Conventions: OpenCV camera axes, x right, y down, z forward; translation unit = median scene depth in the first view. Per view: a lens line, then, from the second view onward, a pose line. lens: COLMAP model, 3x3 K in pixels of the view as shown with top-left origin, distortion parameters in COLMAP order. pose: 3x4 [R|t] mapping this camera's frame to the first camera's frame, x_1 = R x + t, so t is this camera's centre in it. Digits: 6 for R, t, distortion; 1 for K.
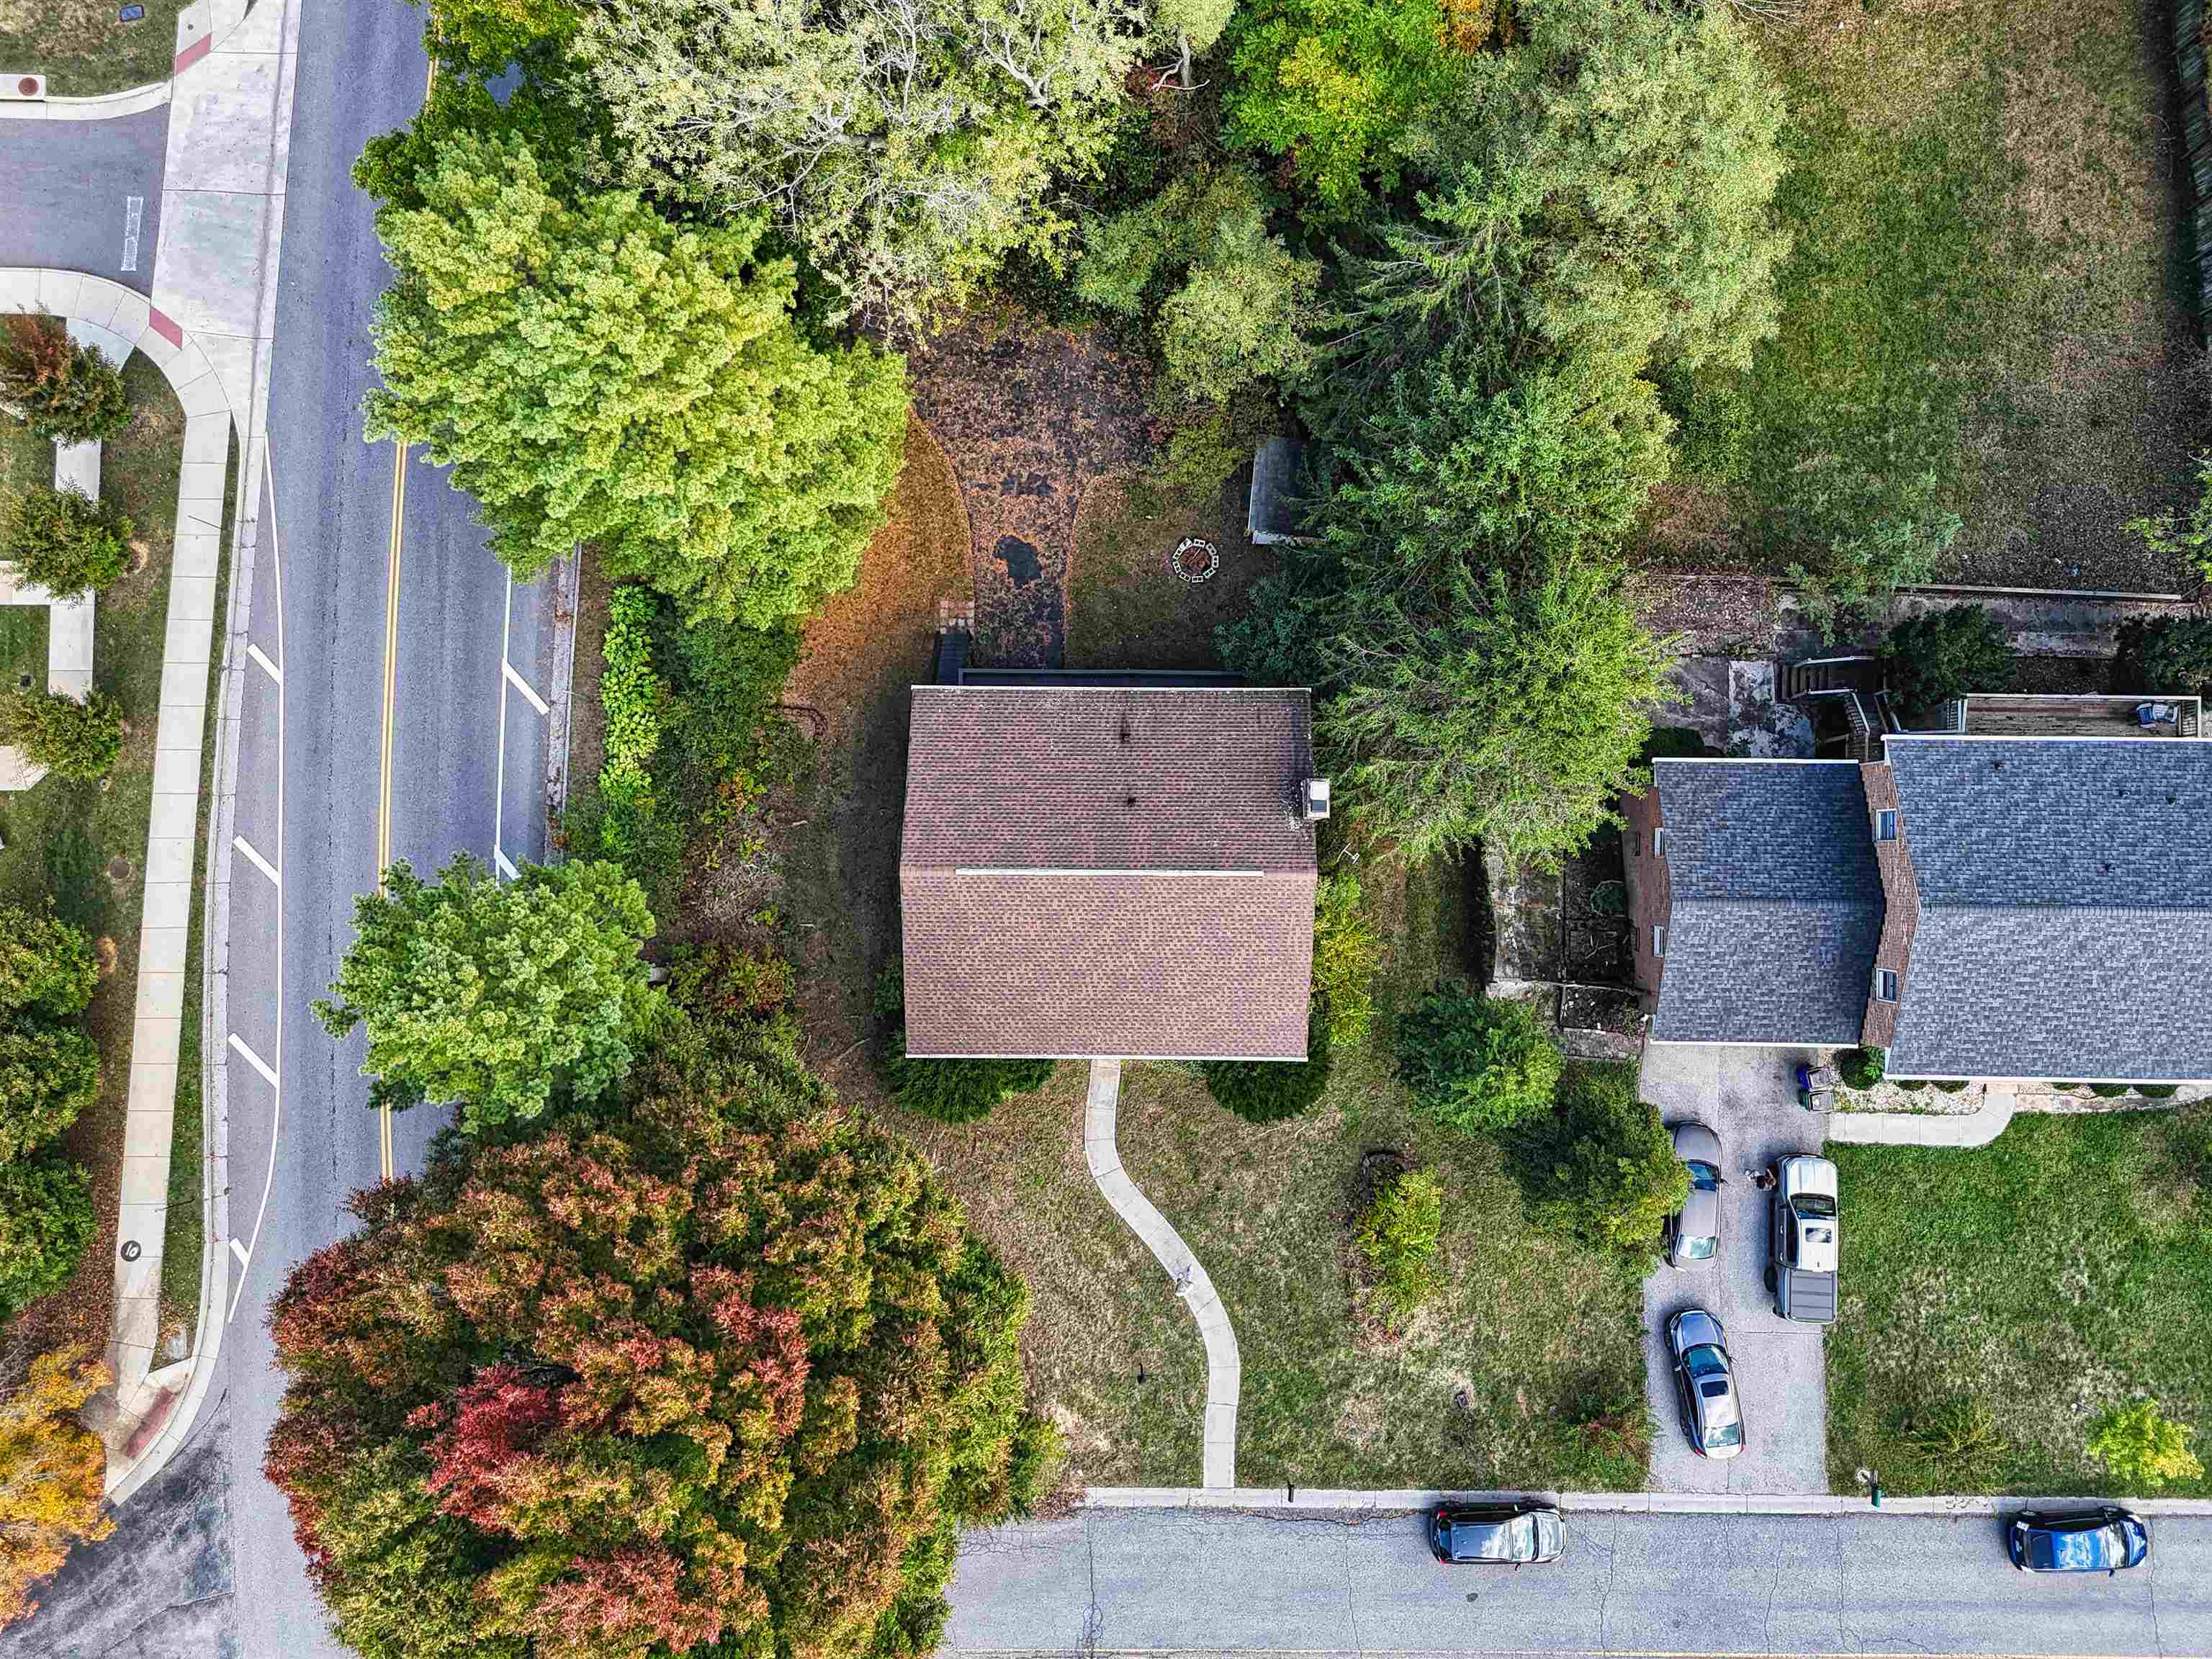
lens RADIAL K [[1636.8, 0, 1110.2], [0, 1636.8, 826.2], [0, 0, 1]] dist [0.032933, -0.009416]
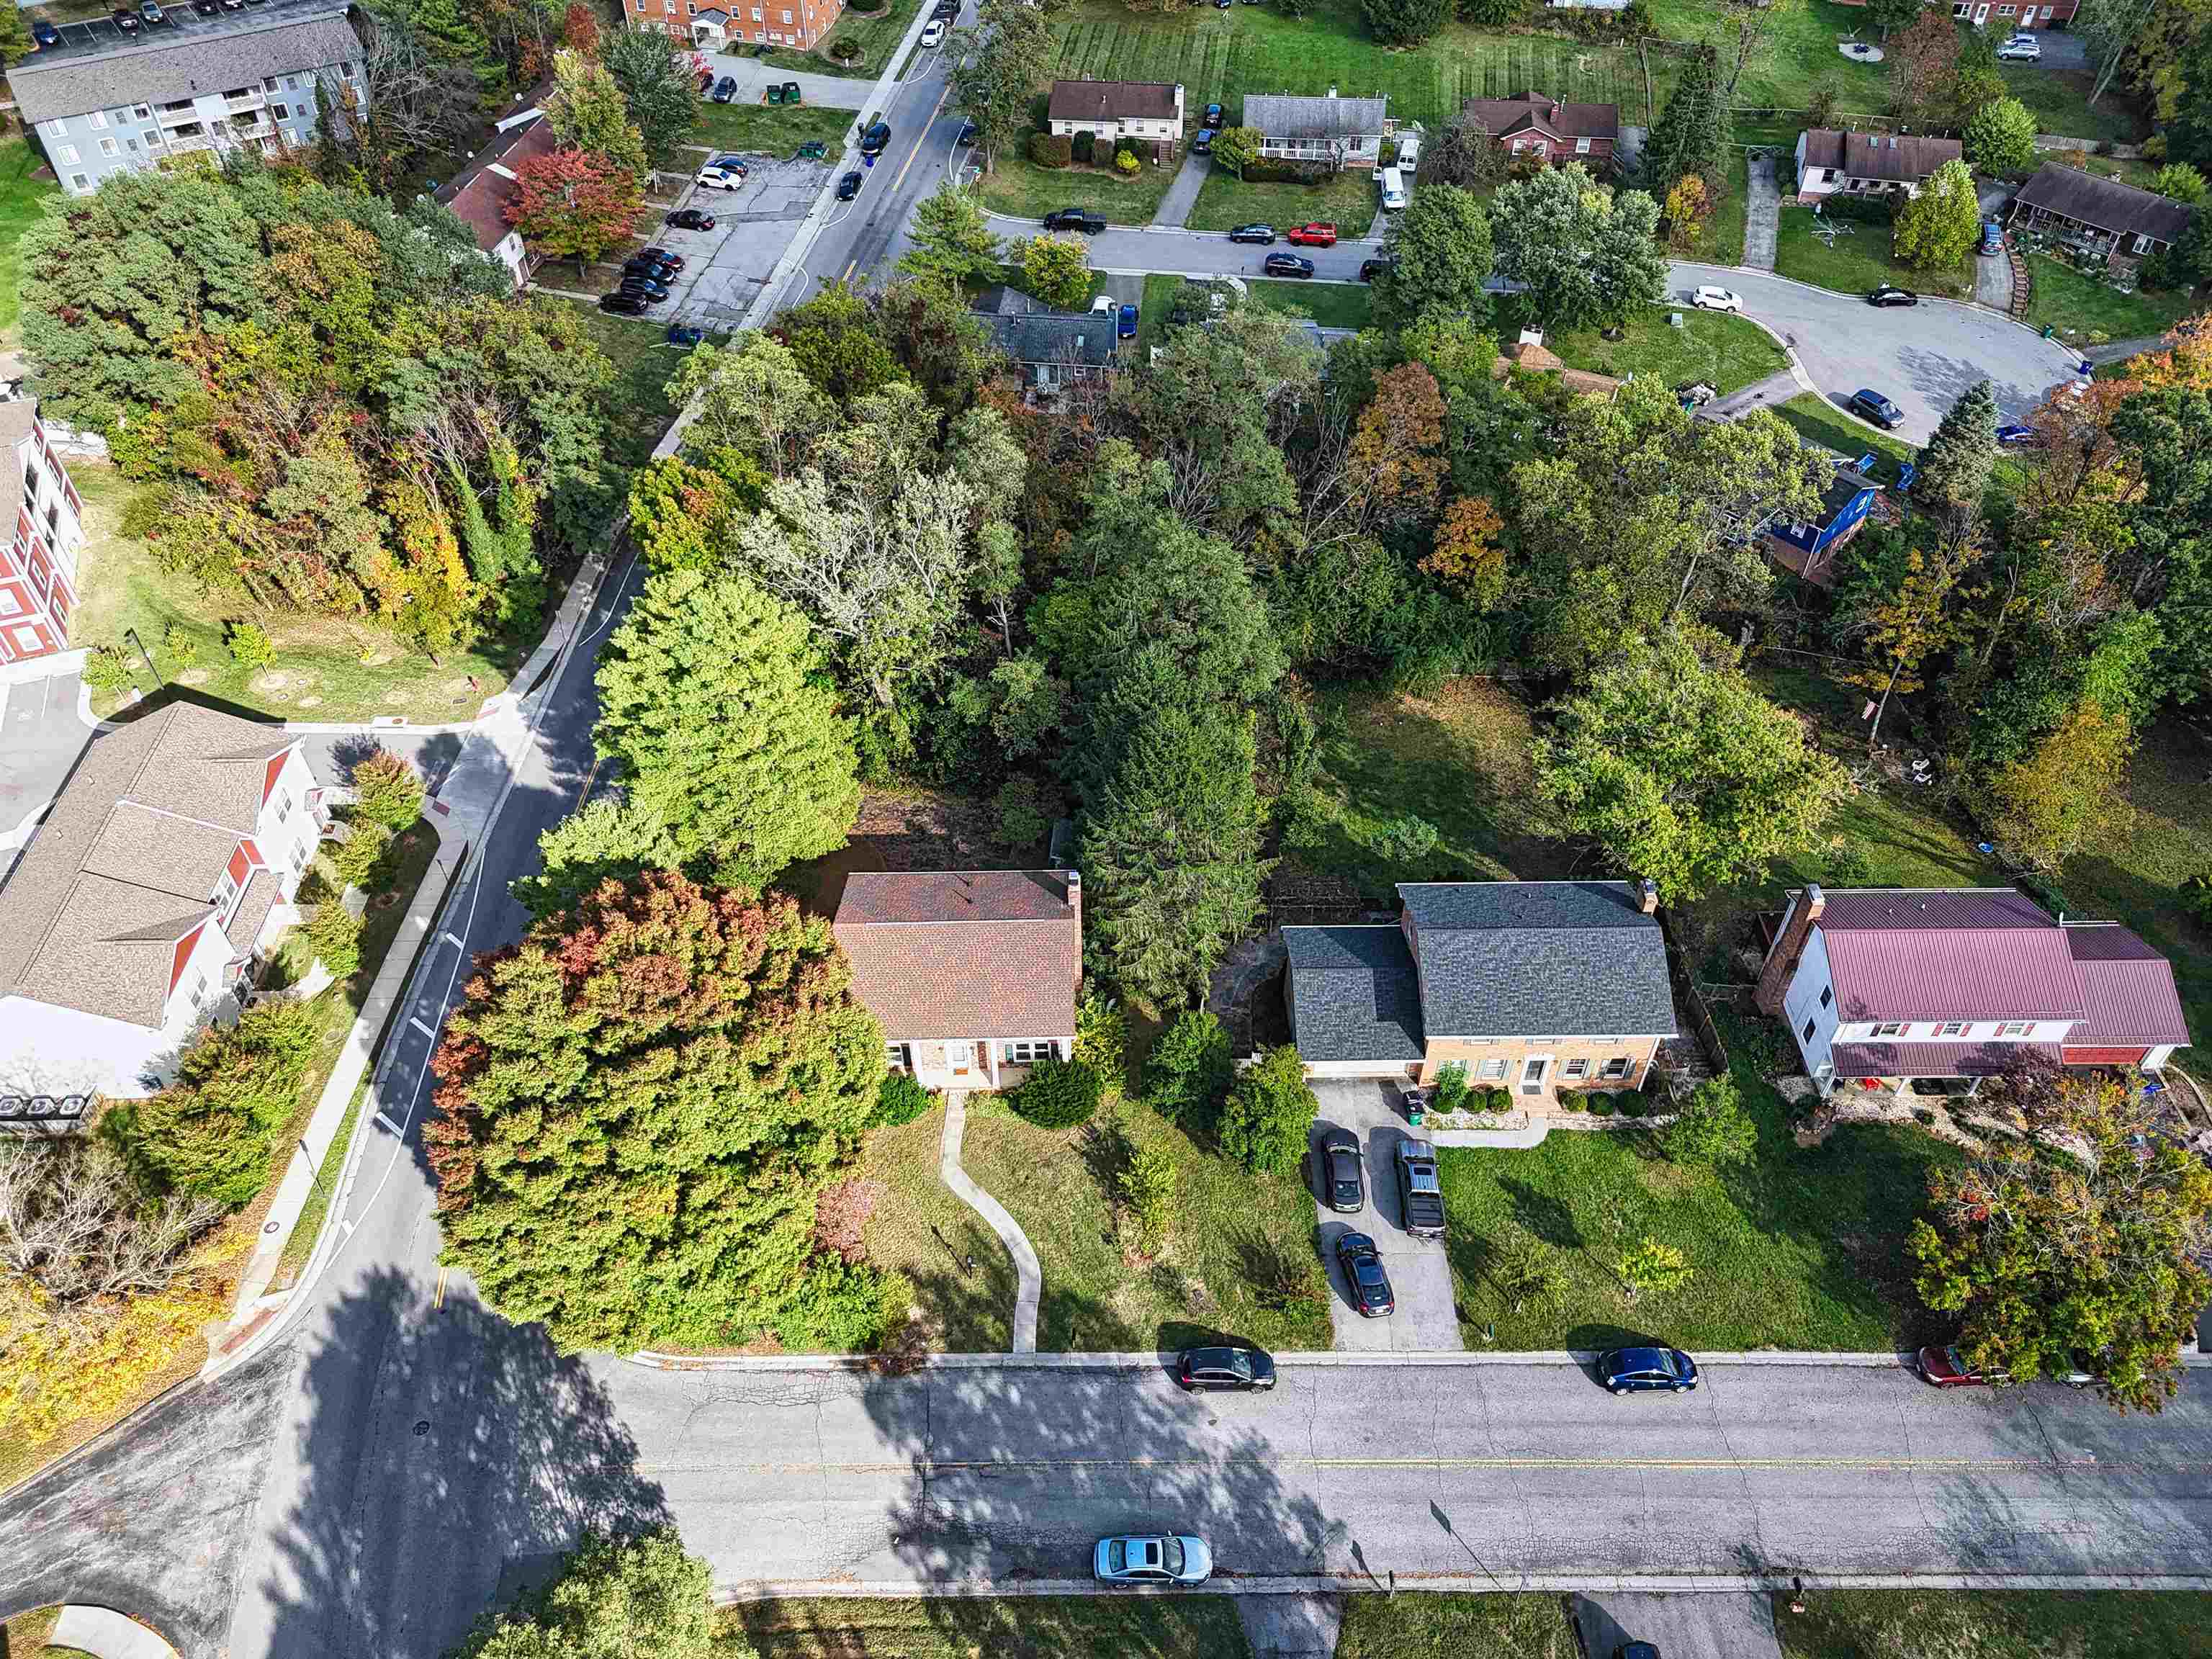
lens RADIAL K [[1636.8, 0, 1108.6], [0, 1636.8, 829.1], [0, 0, 1]] dist [0.032933, -0.009416]
pose [[0.999594, -0.013666, 0.024992, 0.108203], [0.027097, 0.726722, -0.686397, 1.022546], [-0.008782, 0.686795, 0.726798, -0.294990]]
